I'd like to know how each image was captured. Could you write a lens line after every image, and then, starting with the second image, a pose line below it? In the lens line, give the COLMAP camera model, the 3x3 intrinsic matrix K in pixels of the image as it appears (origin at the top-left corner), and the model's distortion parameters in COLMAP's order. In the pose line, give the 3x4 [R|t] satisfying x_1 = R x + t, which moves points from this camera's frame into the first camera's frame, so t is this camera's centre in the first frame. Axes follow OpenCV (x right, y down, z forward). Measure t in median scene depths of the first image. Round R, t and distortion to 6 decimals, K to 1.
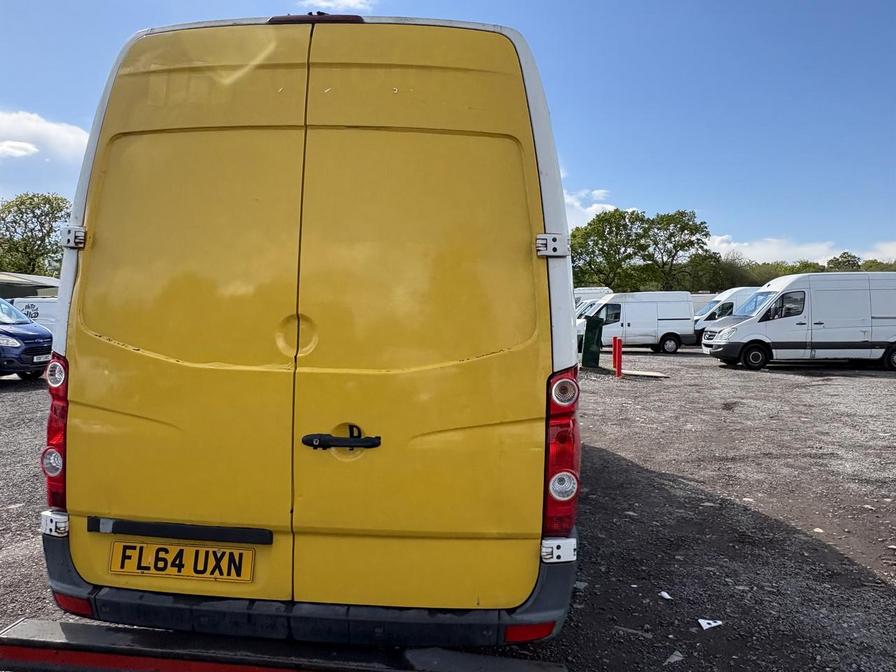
lens RADIAL K [[668.5, 0, 453.1], [0, 668.5, 341.7], [0, 0, 1]] dist [0.012650, -0.013781]
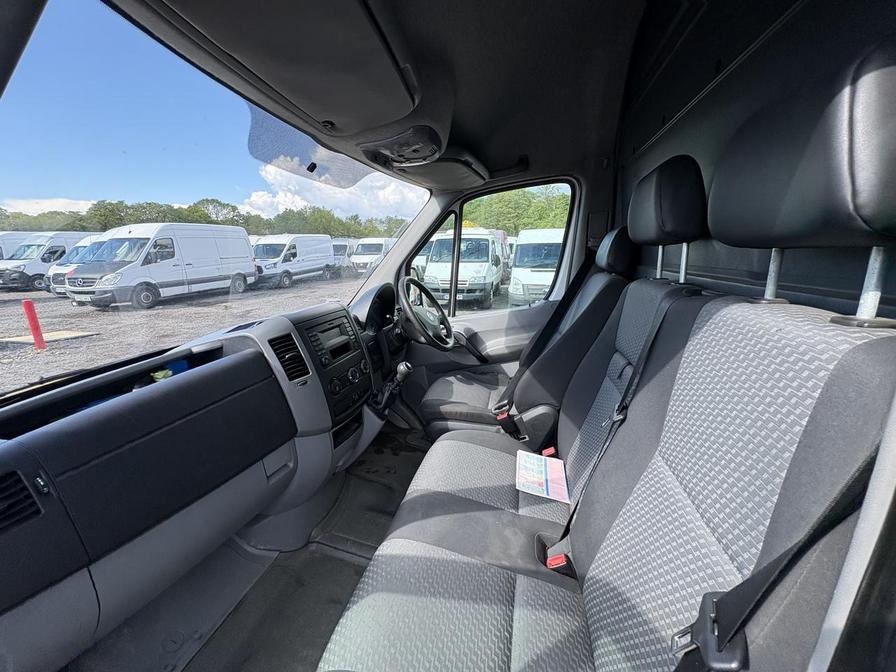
lens RADIAL K [[356.9, 0, 449.7], [0, 356.9, 333.4], [0, 0, 1]] dist [0.002661, -0.000448]
pose [[0.139556, -0.241283, 0.960368, -0.071526], [0.058050, 0.970184, 0.235313, -0.030896], [-0.988511, 0.022910, 0.149401, 0.411816]]
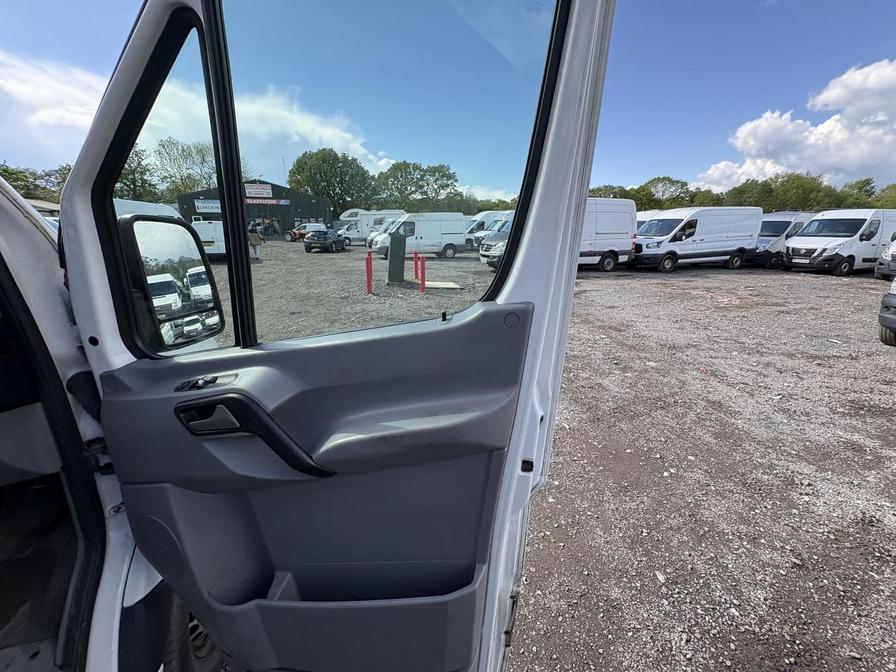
lens RADIAL K [[356.9, 0, 449.1], [0, 356.9, 332.8], [0, 0, 1]] dist [0.002661, -0.000448]
pose [[0.937742, -0.098123, 0.333185, 0.078644], [0.014307, 0.969364, 0.245211, -0.021694], [-0.347038, -0.225178, 0.910417, 0.392170]]
